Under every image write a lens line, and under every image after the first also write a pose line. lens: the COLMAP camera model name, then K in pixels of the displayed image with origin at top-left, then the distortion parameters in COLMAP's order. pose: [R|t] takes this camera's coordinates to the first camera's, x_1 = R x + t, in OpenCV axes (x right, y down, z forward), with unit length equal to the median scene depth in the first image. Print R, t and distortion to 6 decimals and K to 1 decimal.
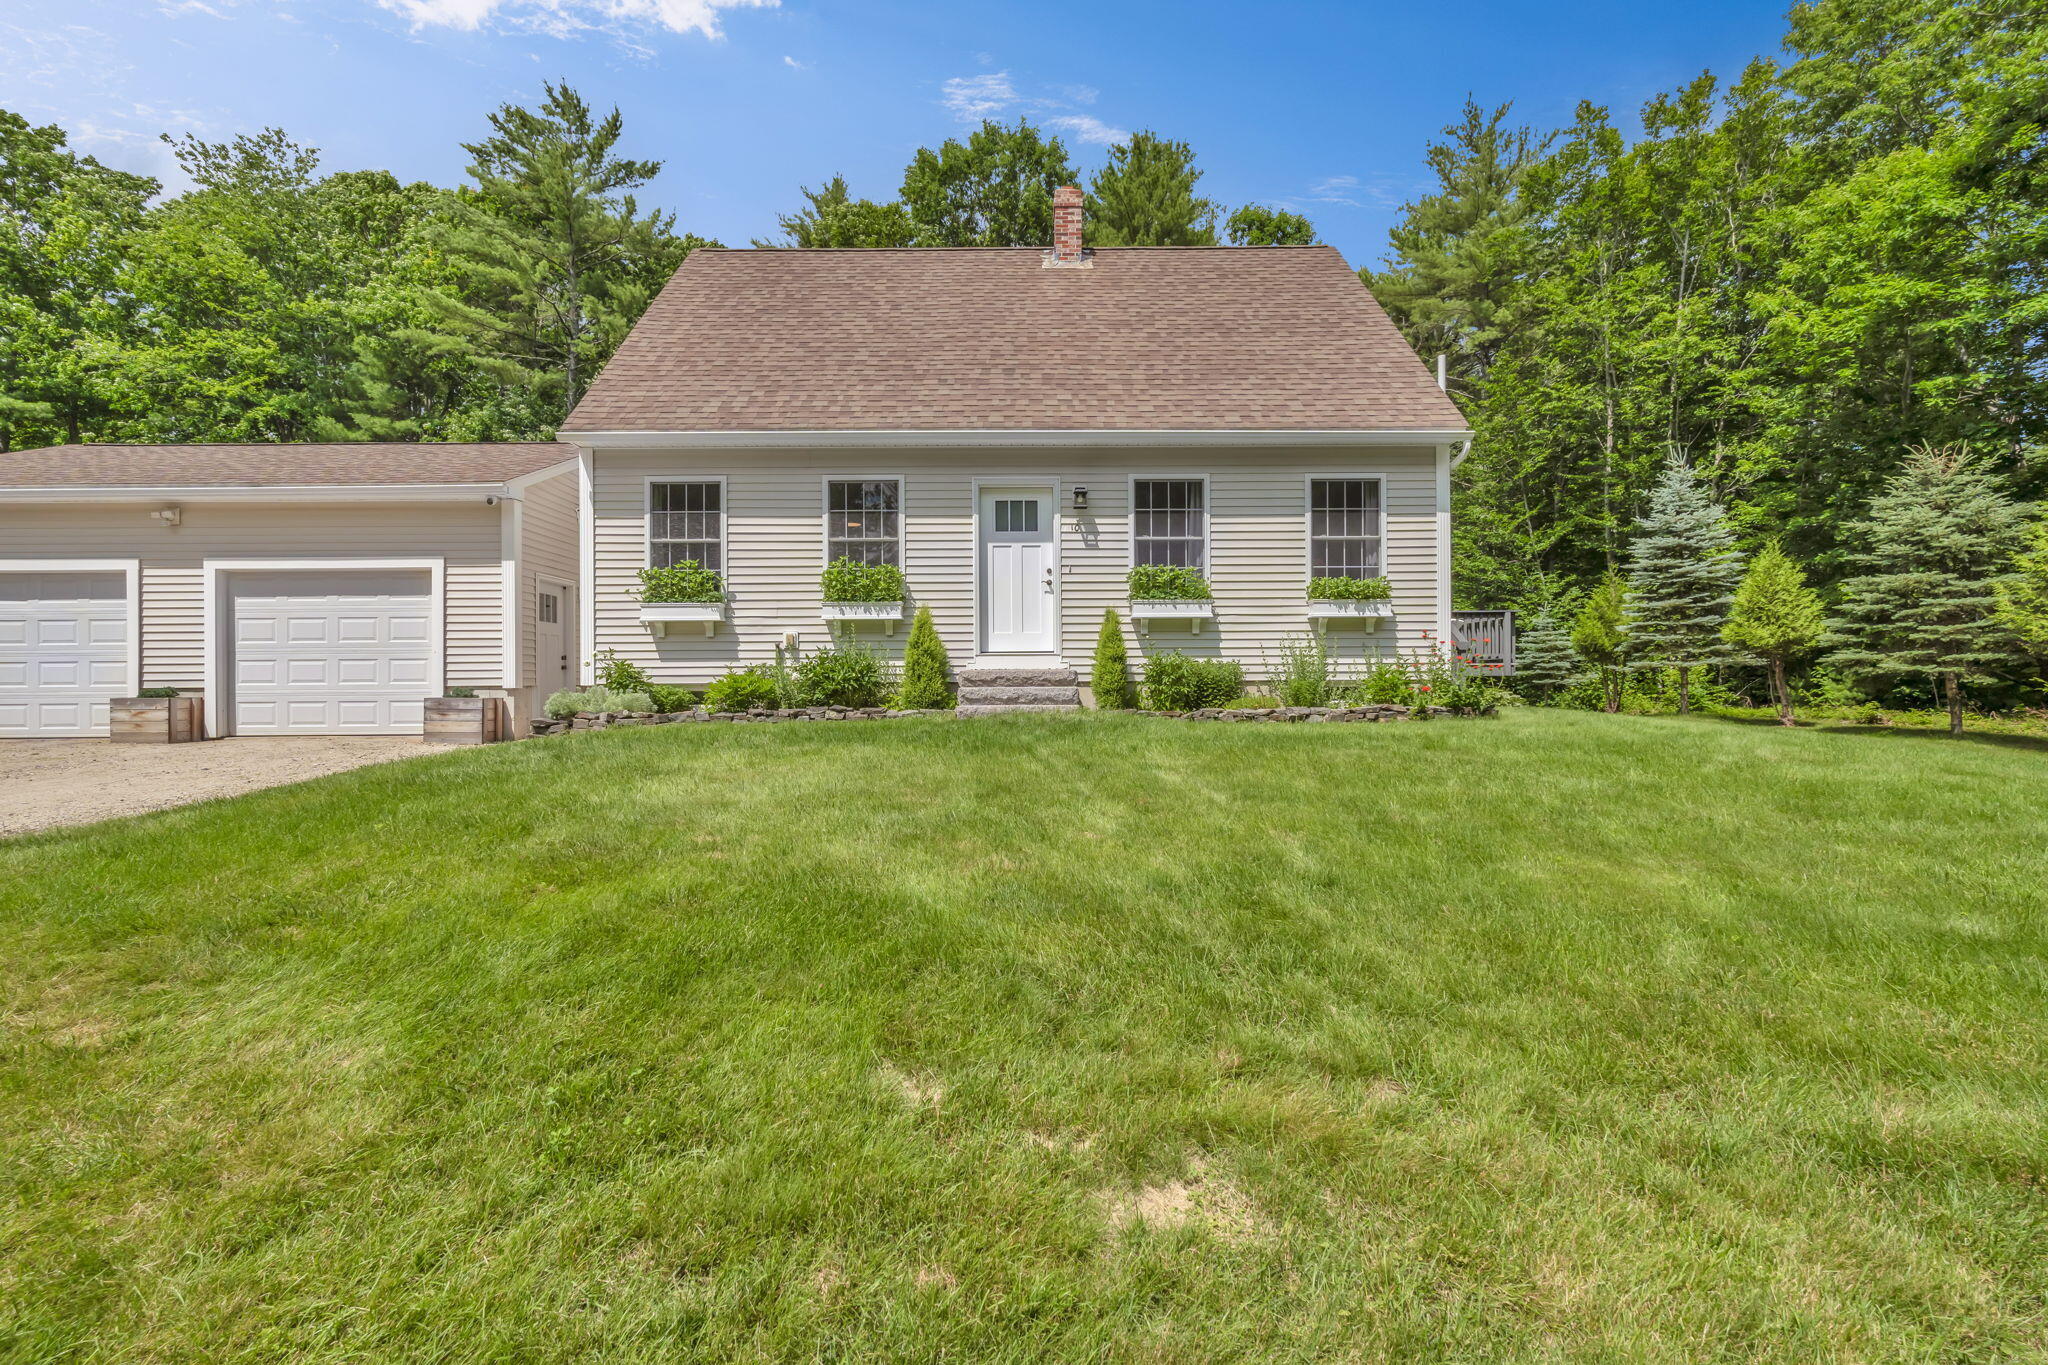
lens RADIAL K [[792.7, 0, 1023.3], [0, 792.7, 682.4], [0, 0, 1]] dist [0.000535, 0.000065]
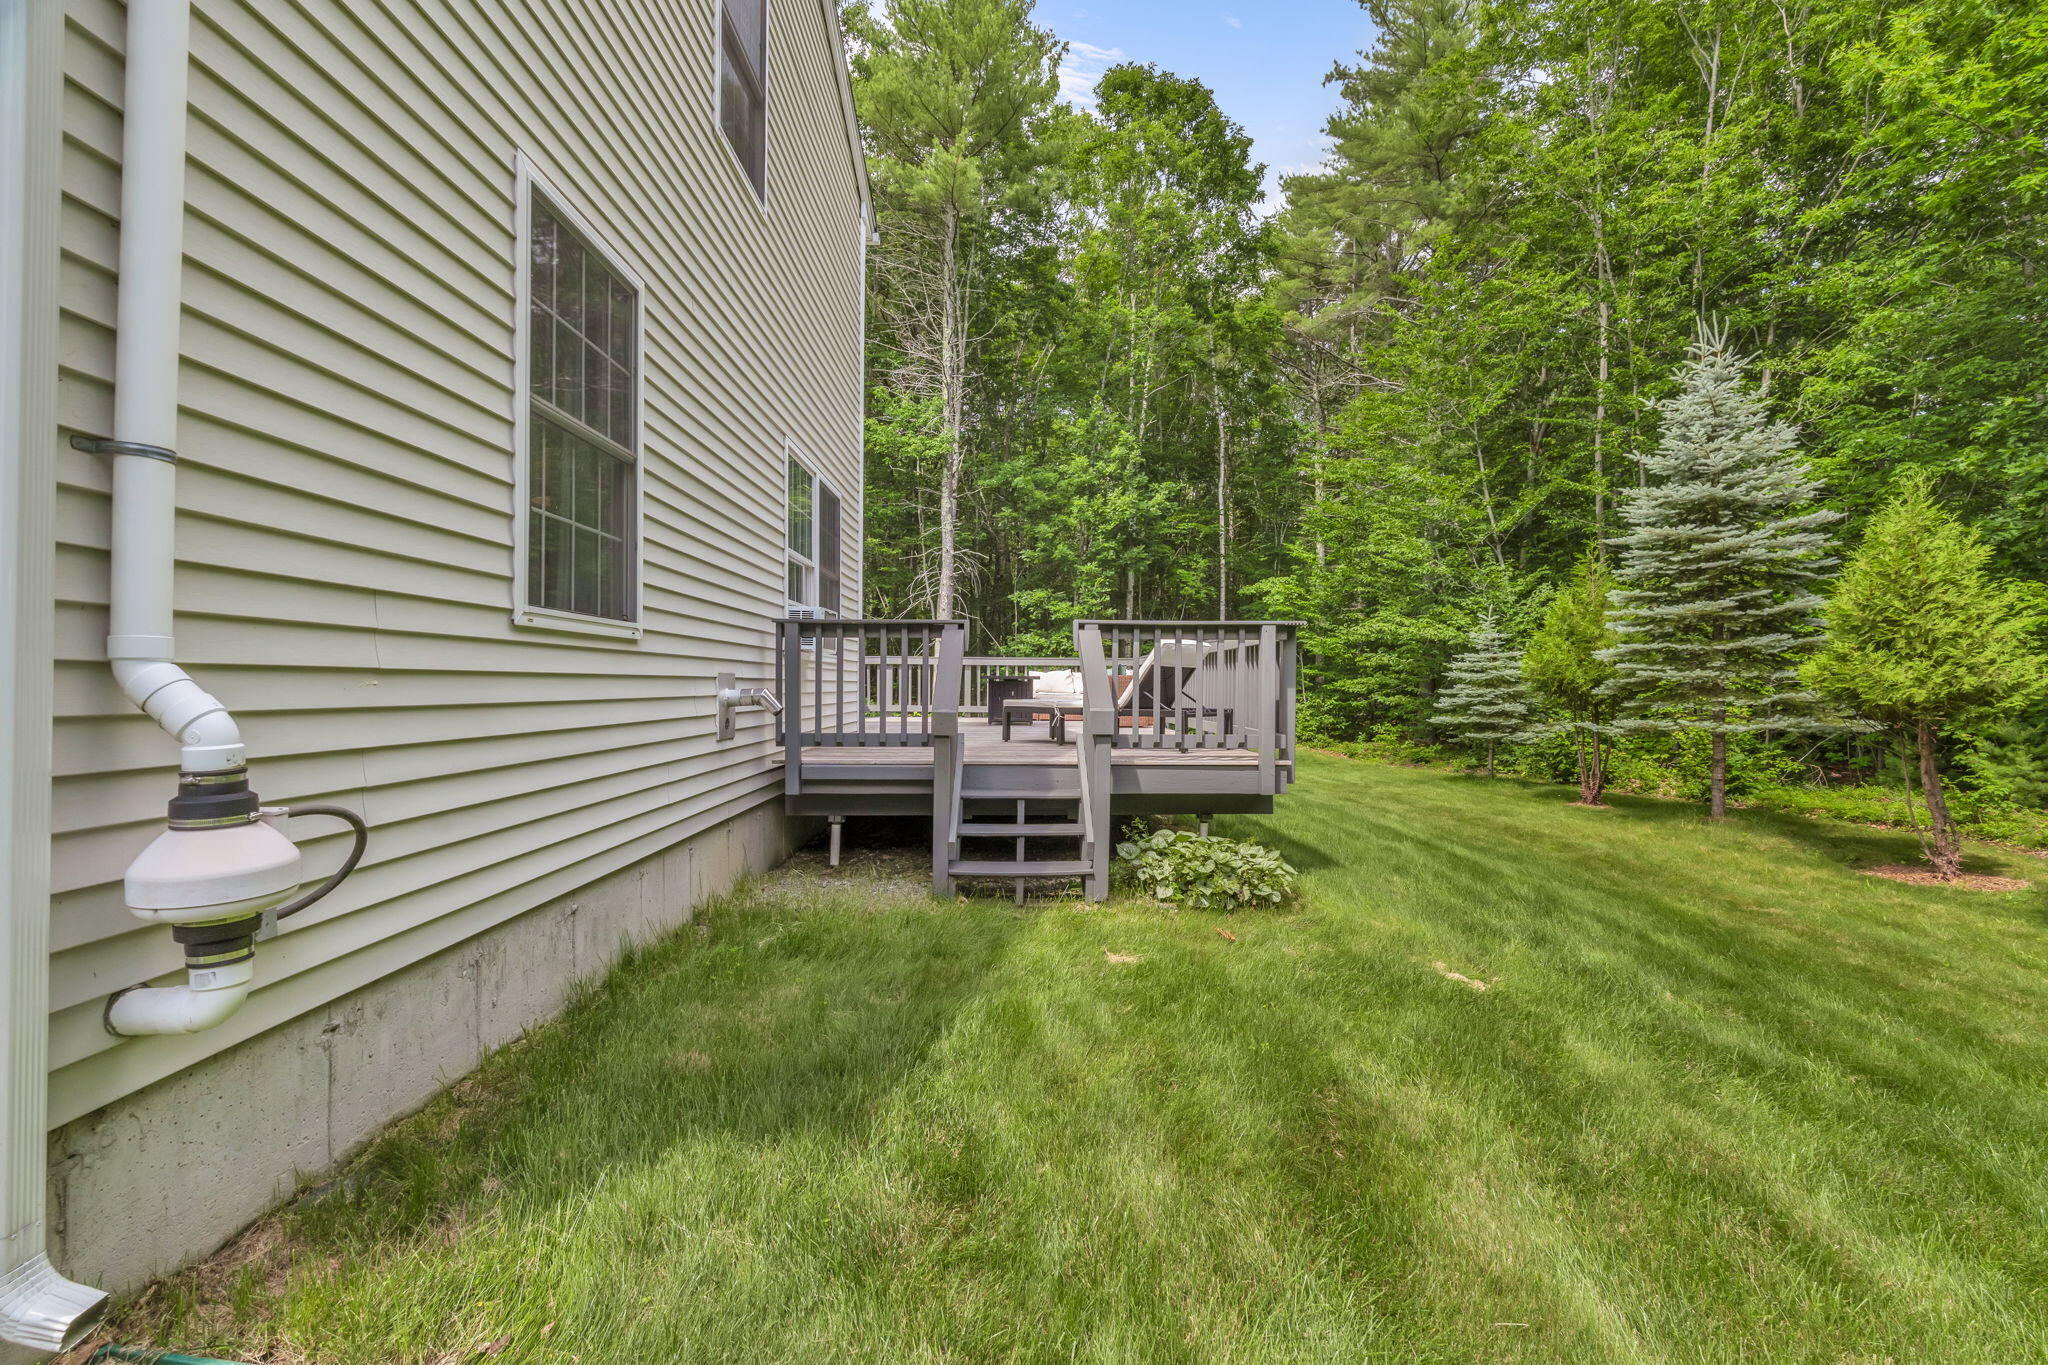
lens RADIAL K [[809.8, 0, 1024.0], [0, 809.8, 682.5], [0, 0, 1]] dist [-0.001956, -0.000255]
pose [[0.999924, 0.012278, 0.000818, 0.670066], [-0.012276, 0.999922, -0.002342, -0.080158], [-0.000847, 0.002332, 0.999997, 0.837332]]
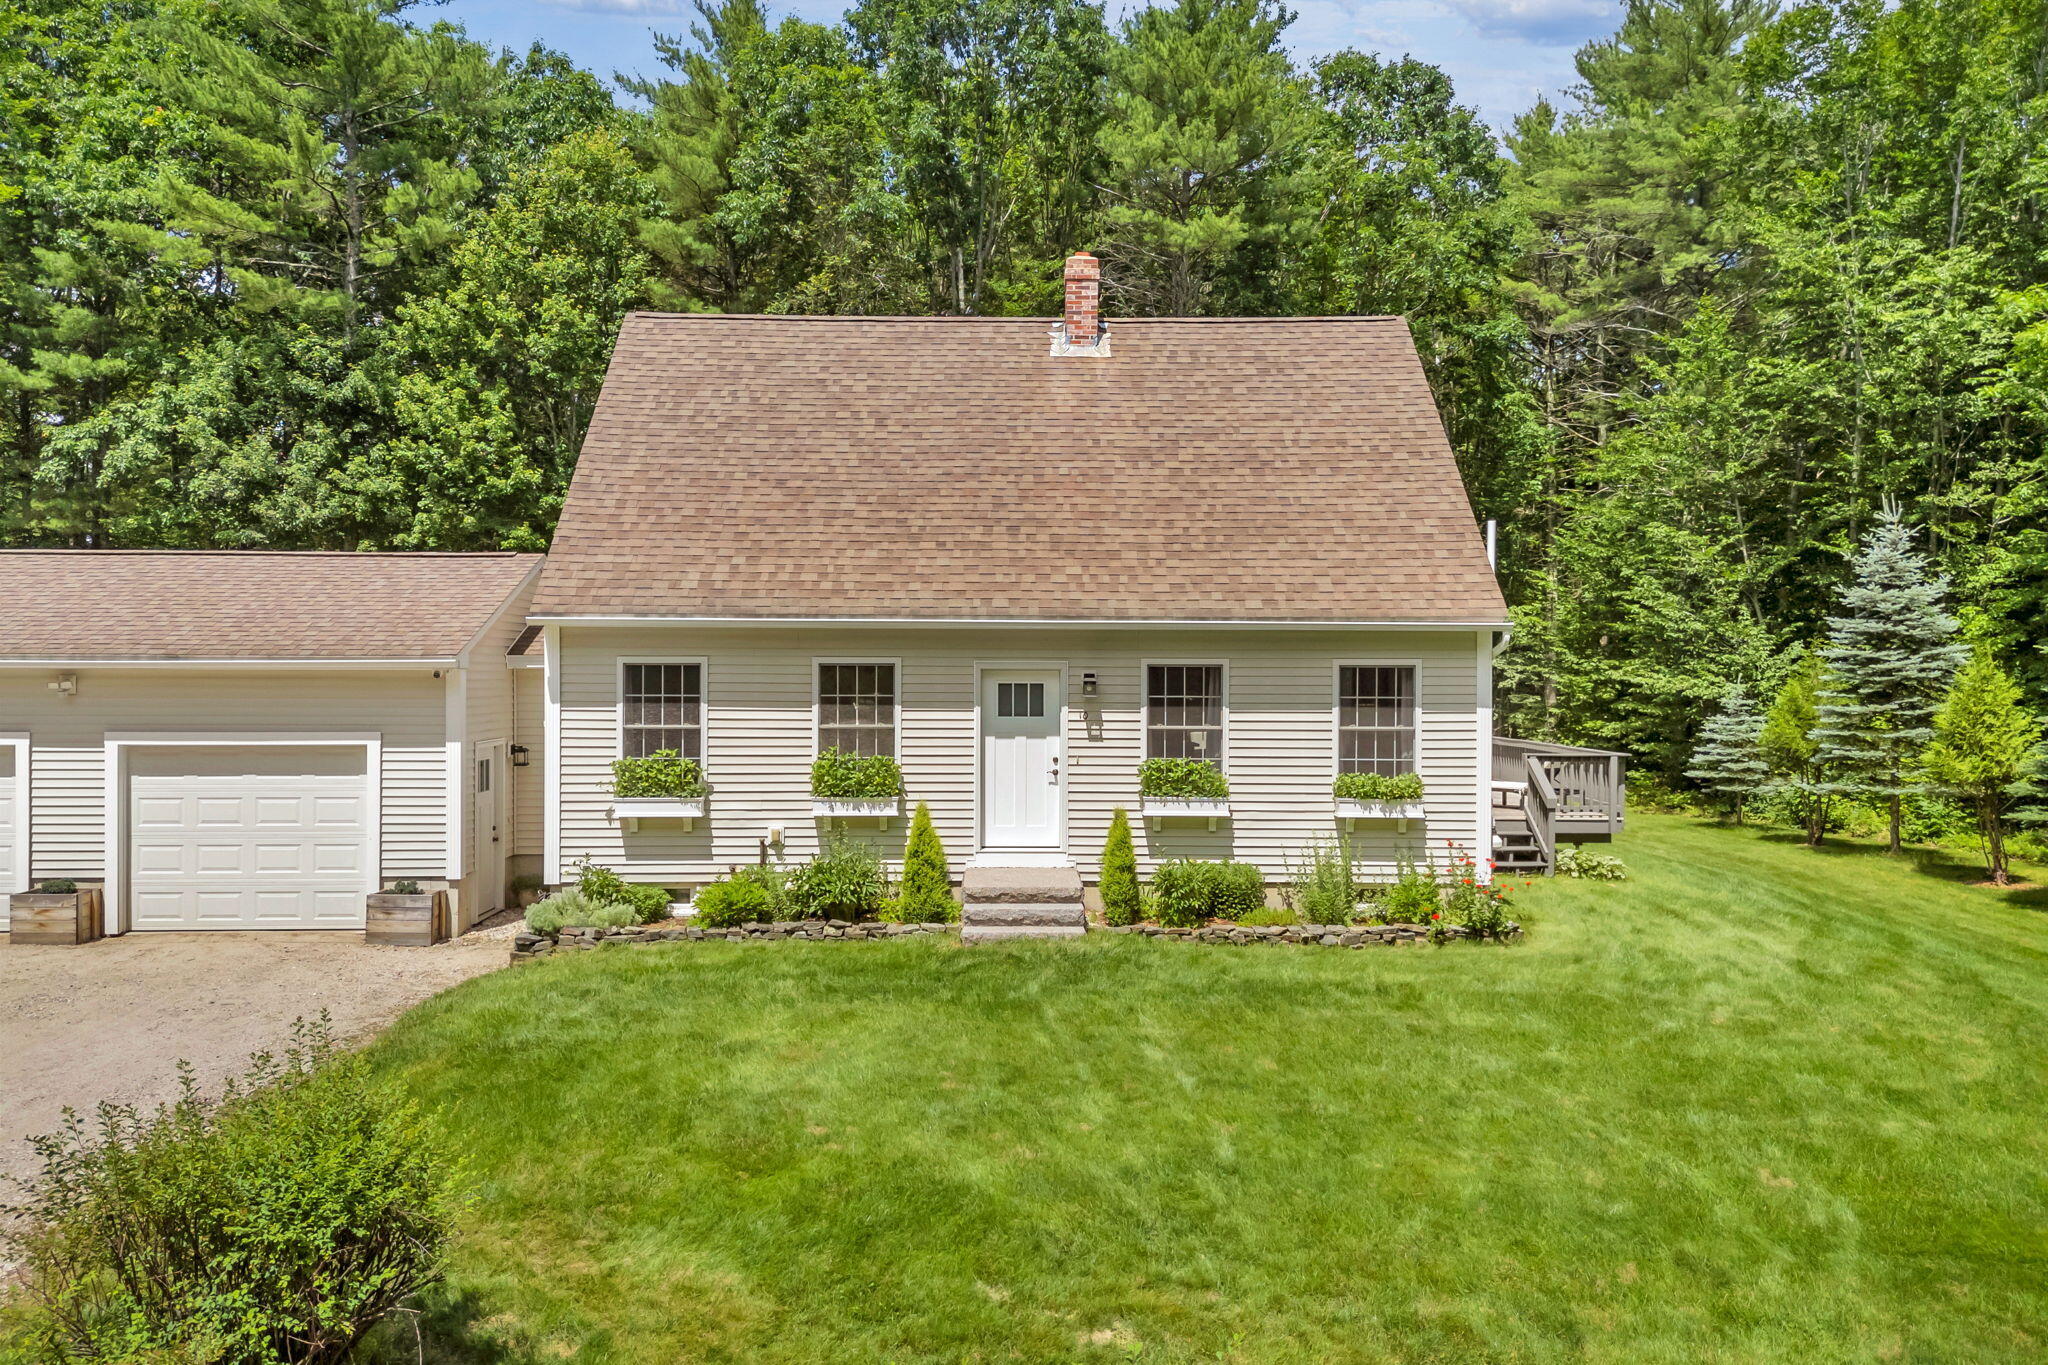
lens RADIAL K [[1335.0, 0, 1022.2], [0, 1335.0, 684.8], [0, 0, 1]] dist [0.071929, -0.057565]
pose [[0.999891, 0.009687, 0.011098, -0.023084], [-0.009839, 0.999858, 0.013687, -0.237455], [-0.010964, -0.013795, 0.999845, -0.528160]]
